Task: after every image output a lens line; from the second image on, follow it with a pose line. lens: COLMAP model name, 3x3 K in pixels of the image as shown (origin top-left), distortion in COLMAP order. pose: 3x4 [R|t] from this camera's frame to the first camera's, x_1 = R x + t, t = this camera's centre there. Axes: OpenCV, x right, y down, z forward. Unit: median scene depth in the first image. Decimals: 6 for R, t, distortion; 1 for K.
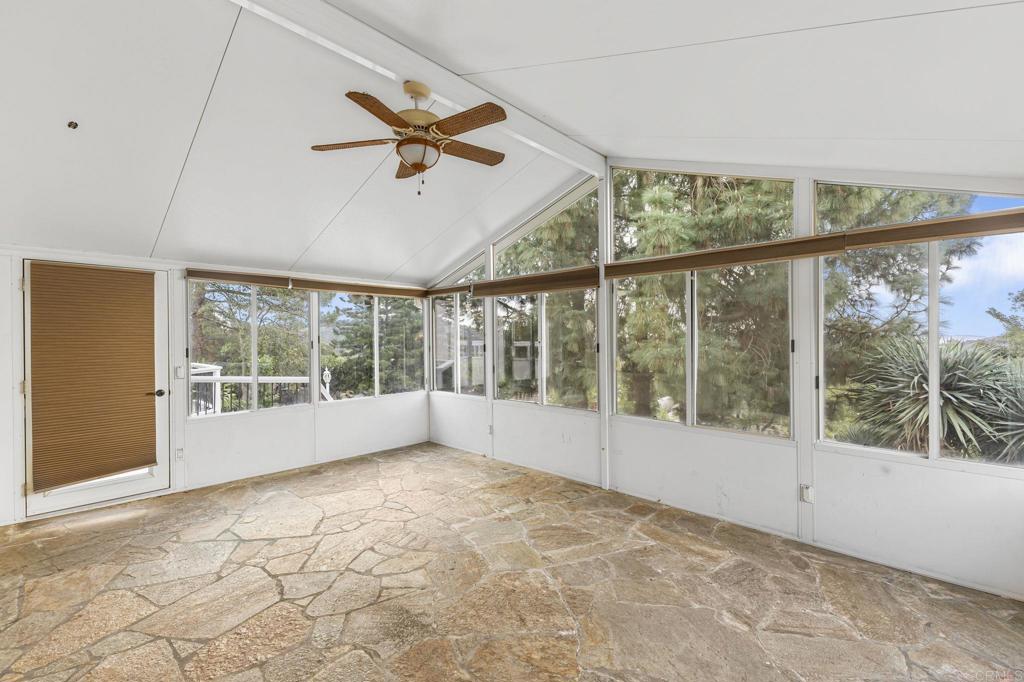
lens RADIAL K [[440.3, 0, 515.4], [0, 440.3, 341.4], [0, 0, 1]] dist [0.003452, 0.000043]
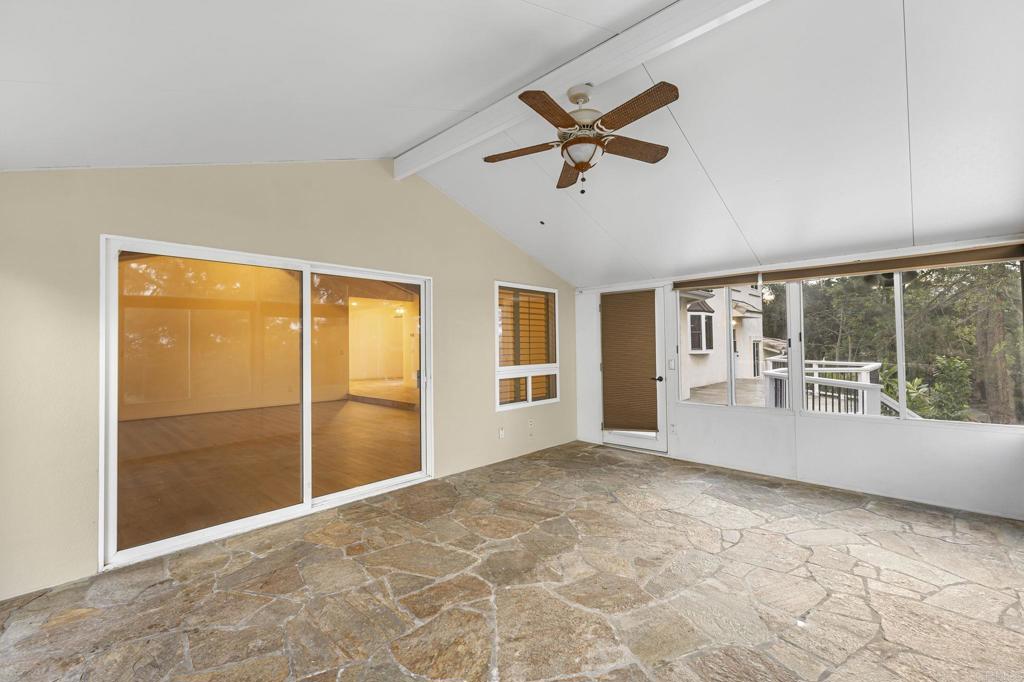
lens RADIAL K [[440.3, 0, 512.5], [0, 440.3, 337.8], [0, 0, 1]] dist [0.003452, 0.000043]
pose [[-0.004440, -0.013458, -0.999900, 0.544556], [0.003063, 0.999905, -0.013471, 0.009651], [0.999985, -0.003123, -0.004399, 0.576318]]
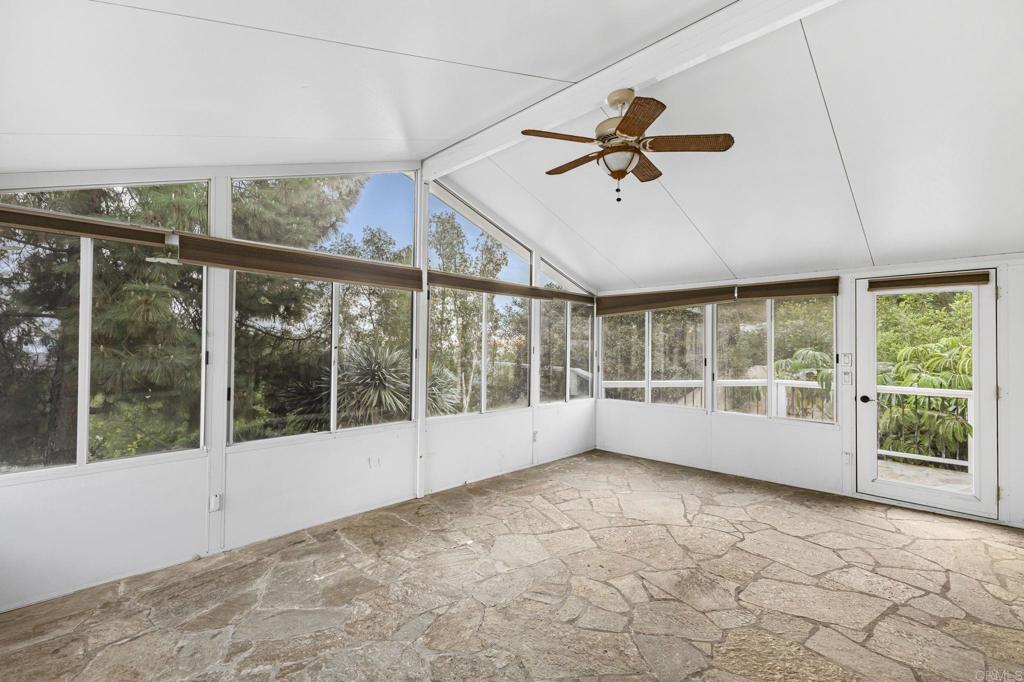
lens RADIAL K [[440.3, 0, 514.0], [0, 440.3, 337.4], [0, 0, 1]] dist [0.003452, 0.000043]
pose [[0.037029, 0.017326, 0.999164, -0.844491], [-0.003628, 0.999845, -0.017204, -0.005274], [-0.999308, -0.002988, 0.037086, 0.823531]]
